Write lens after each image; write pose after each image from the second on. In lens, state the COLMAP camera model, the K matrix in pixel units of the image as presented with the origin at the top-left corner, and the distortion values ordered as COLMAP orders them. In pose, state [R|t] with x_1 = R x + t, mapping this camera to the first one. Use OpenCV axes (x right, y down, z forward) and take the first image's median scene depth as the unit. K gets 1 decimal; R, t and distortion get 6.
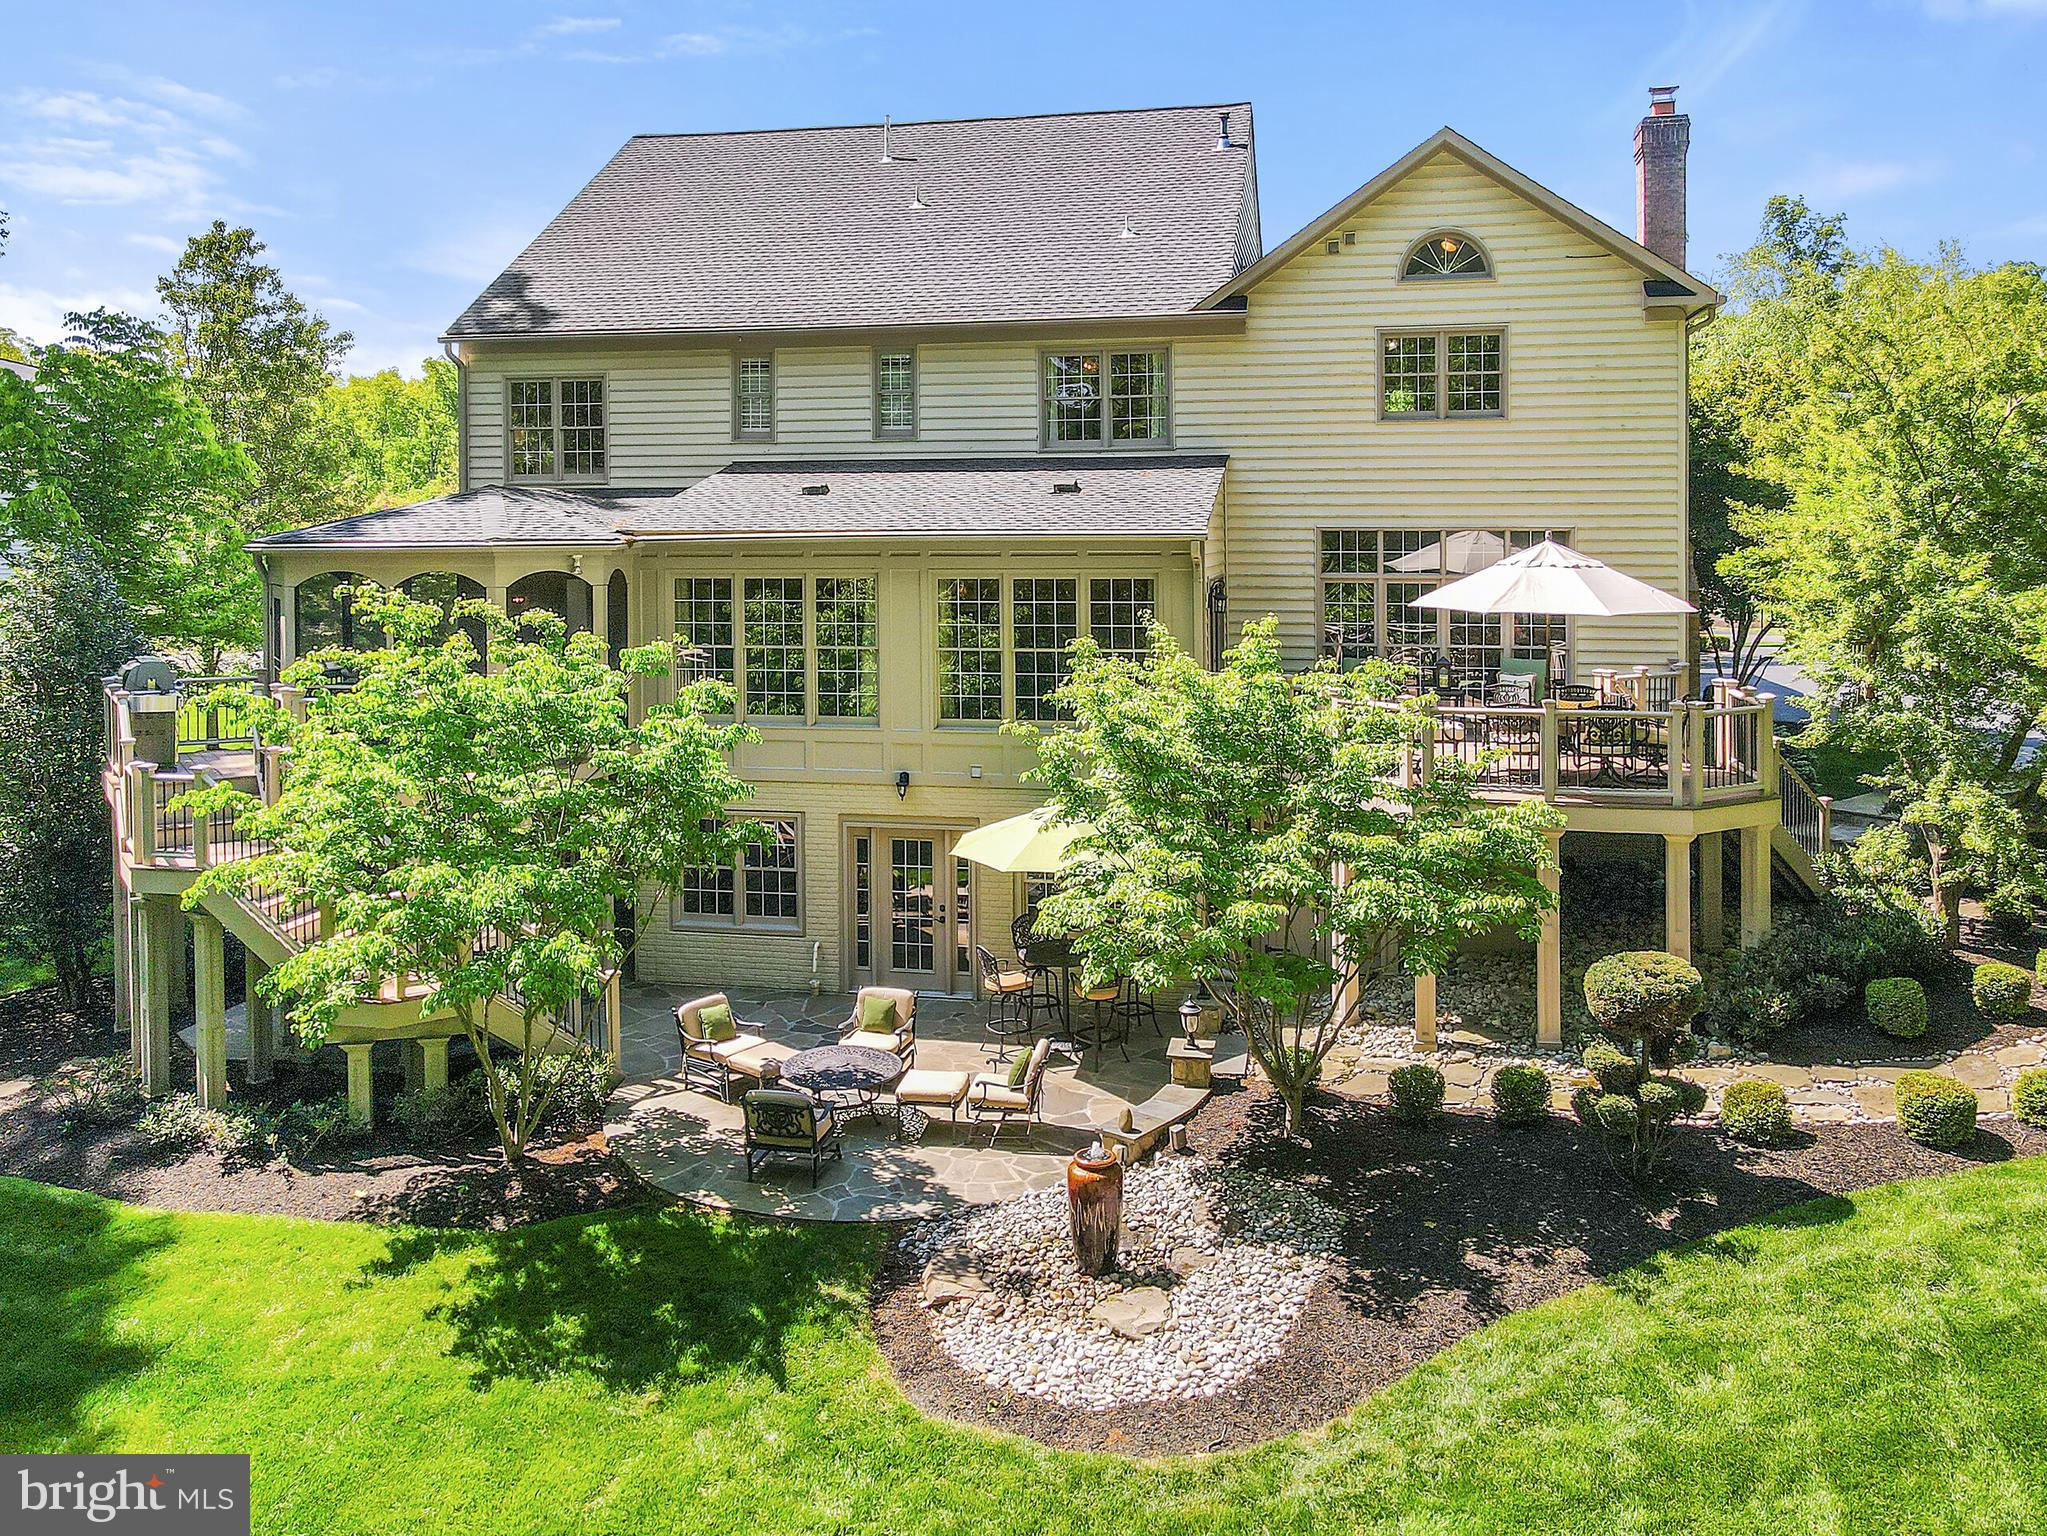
lens RADIAL K [[1534.2, 0, 1016.4], [0, 1534.2, 774.8], [0, 0, 1]] dist [-0.006596, 0.037077]
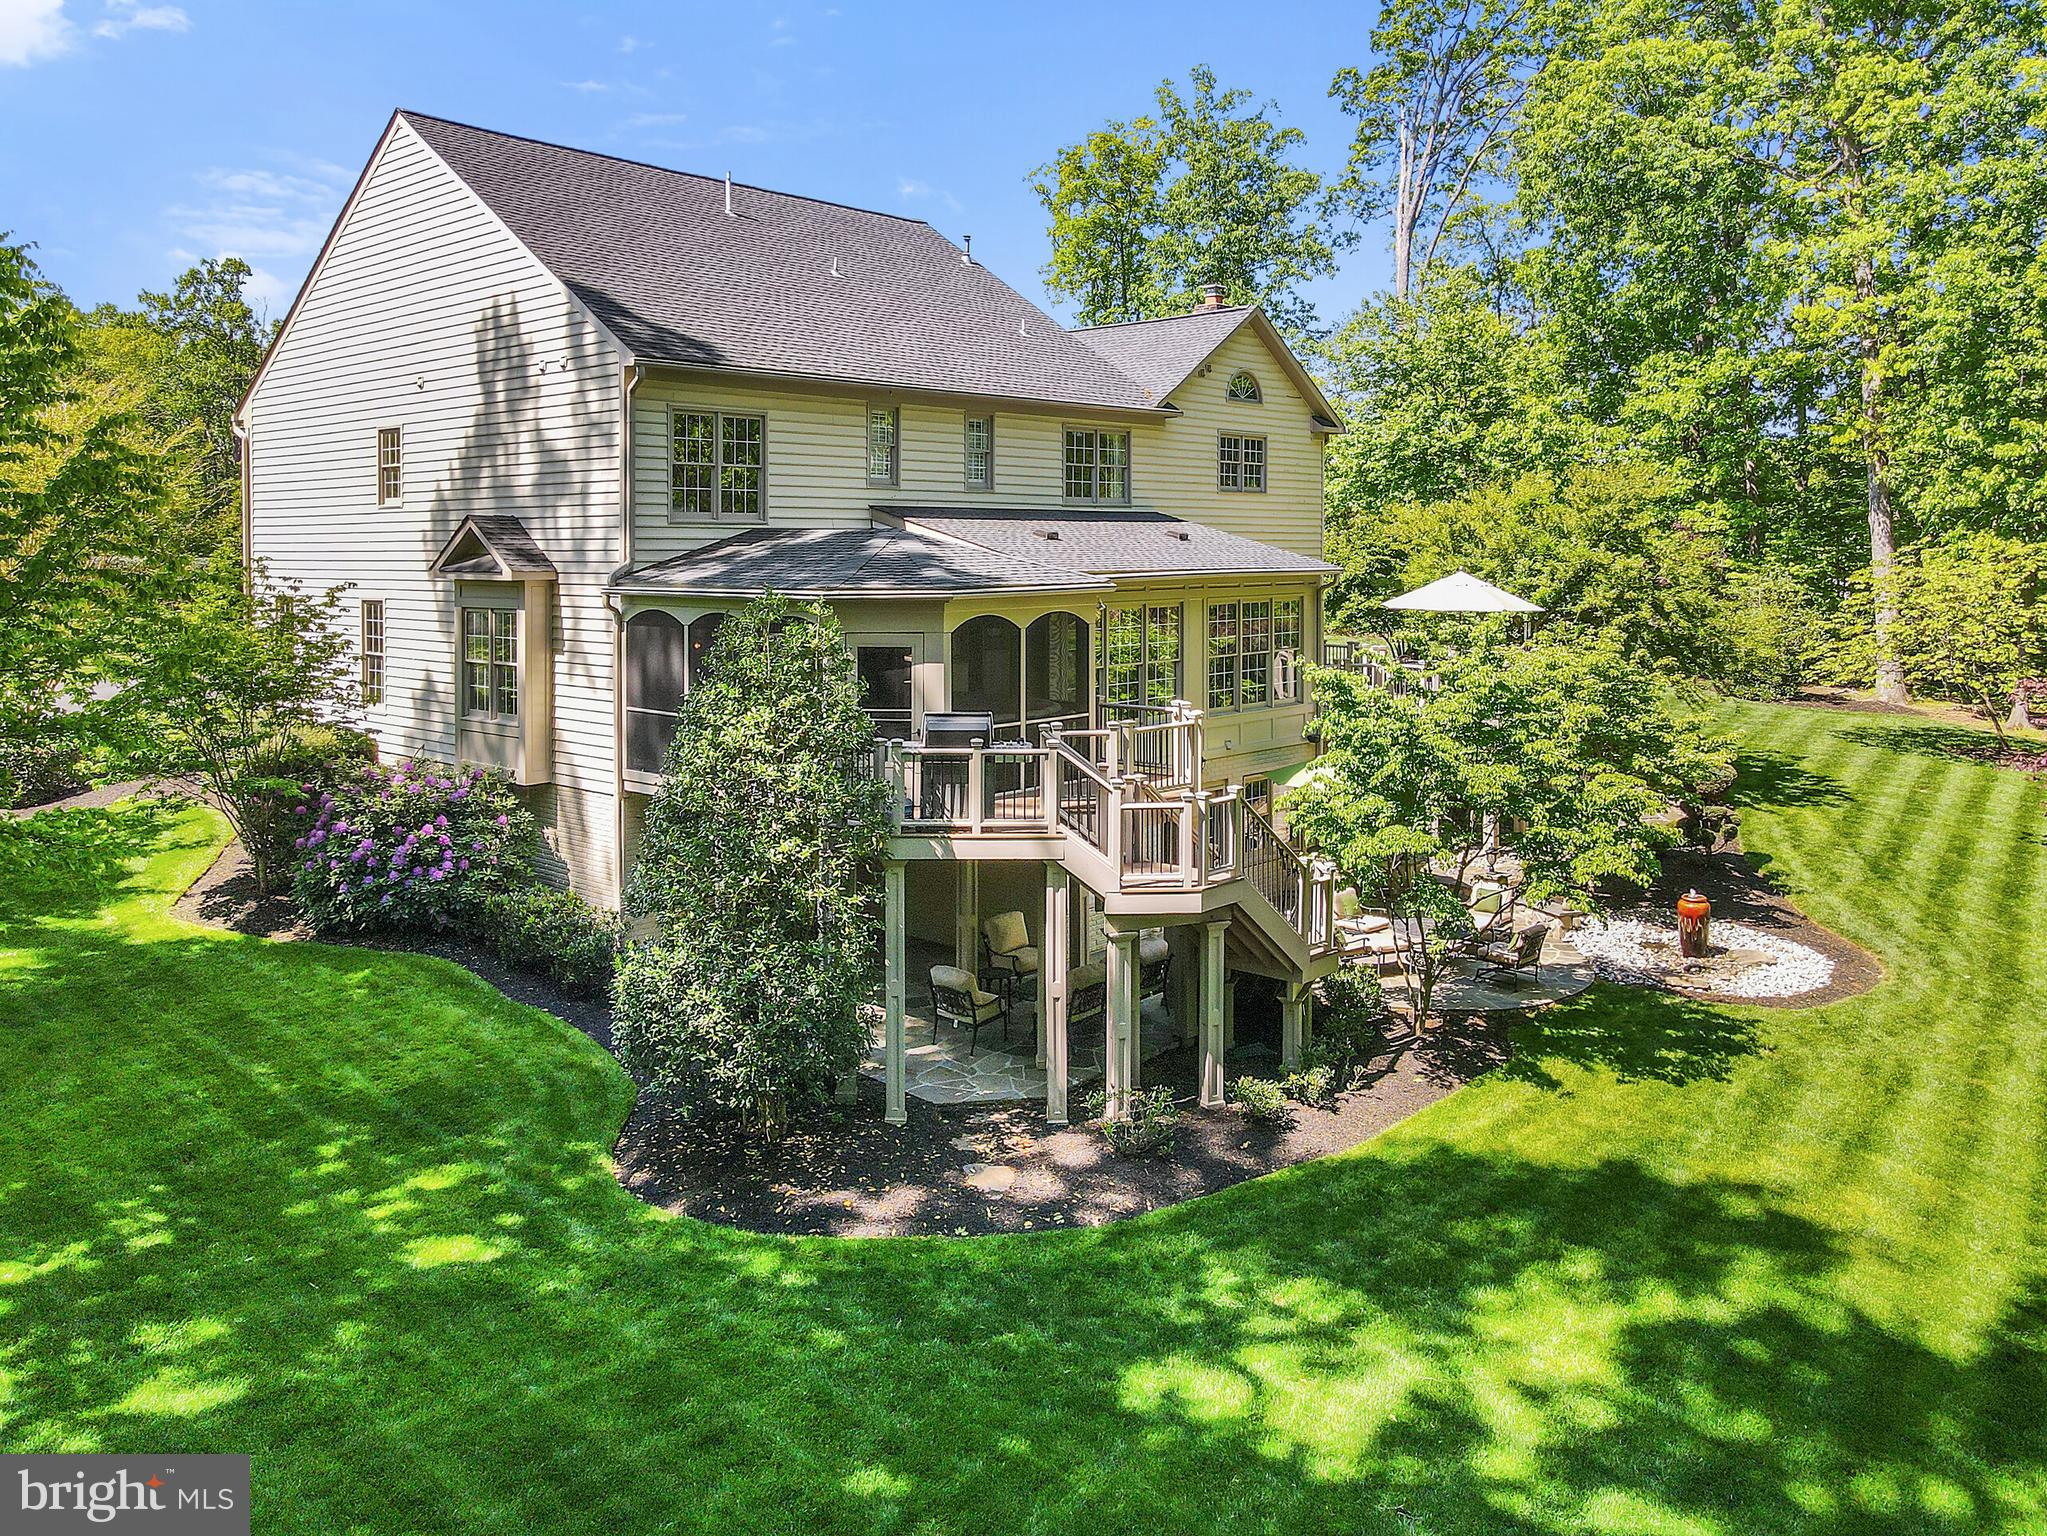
lens RADIAL K [[1534.2, 0, 1016.4], [0, 1534.2, 774.8], [0, 0, 1]] dist [-0.006596, 0.037077]
pose [[0.519356, -0.124395, 0.845455, -1.125562], [0.138207, 0.988551, 0.060549, -0.073885], [-0.843308, 0.085401, 0.530602, 0.386665]]
